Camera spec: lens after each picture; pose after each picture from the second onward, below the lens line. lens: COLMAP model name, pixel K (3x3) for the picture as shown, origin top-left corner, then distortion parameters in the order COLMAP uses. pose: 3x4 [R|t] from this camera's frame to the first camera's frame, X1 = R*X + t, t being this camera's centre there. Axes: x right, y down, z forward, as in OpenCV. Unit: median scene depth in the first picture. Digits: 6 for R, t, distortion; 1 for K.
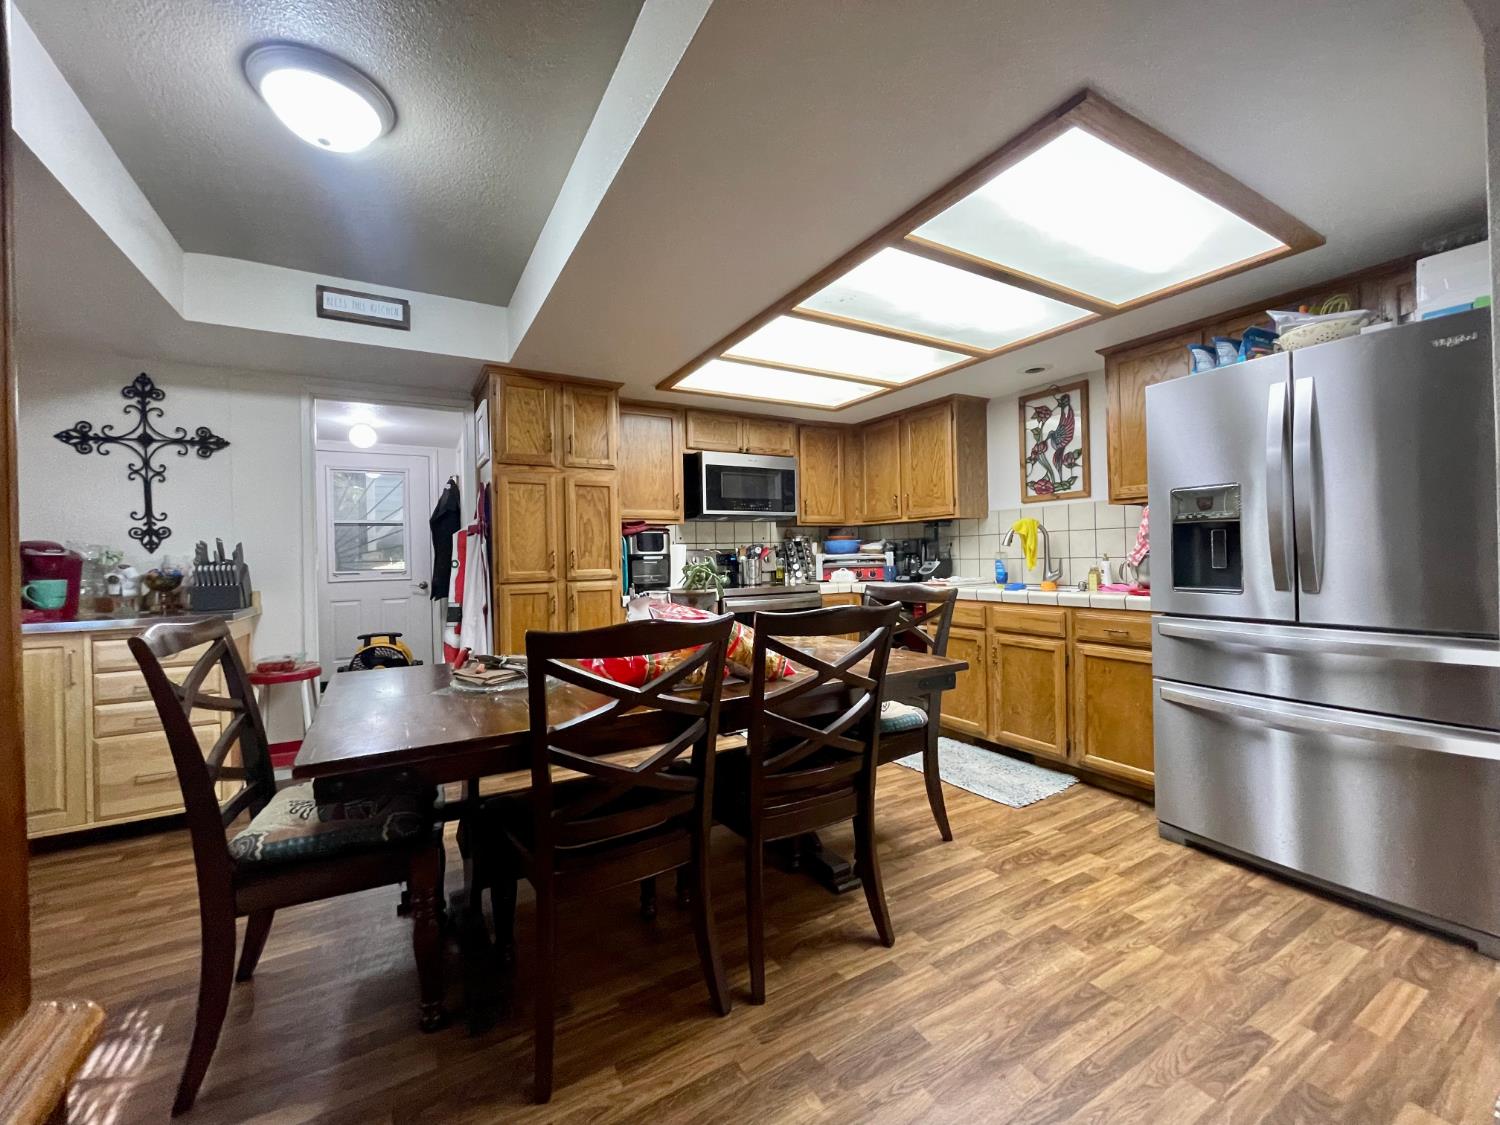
lens RADIAL K [[600.1, 0, 761.2], [0, 600.1, 559.6], [0, 0, 1]] dist [-0.001410, -0.000156]
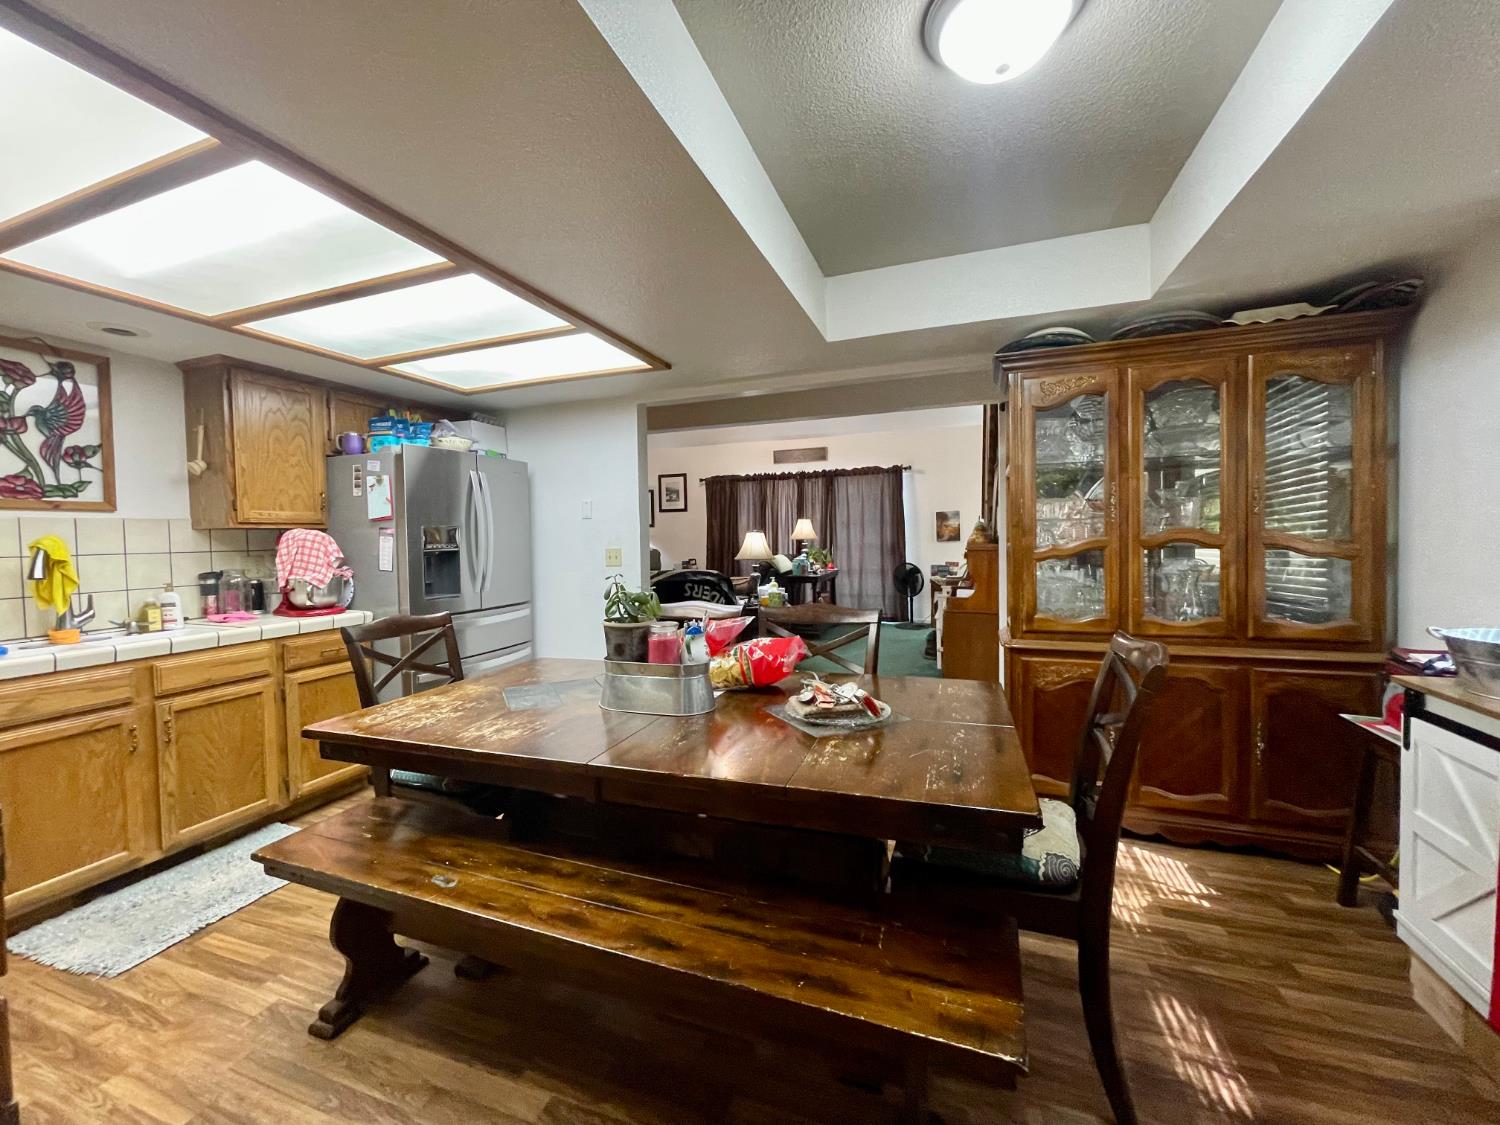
lens RADIAL K [[600.1, 0, 751.7], [0, 600.1, 554.4], [0, 0, 1]] dist [-0.001410, -0.000156]
pose [[-0.629048, 0.025319, 0.776954, -0.541547], [0.054254, 0.998462, 0.011388, -0.015020], [-0.775471, 0.049317, -0.629454, 0.836475]]
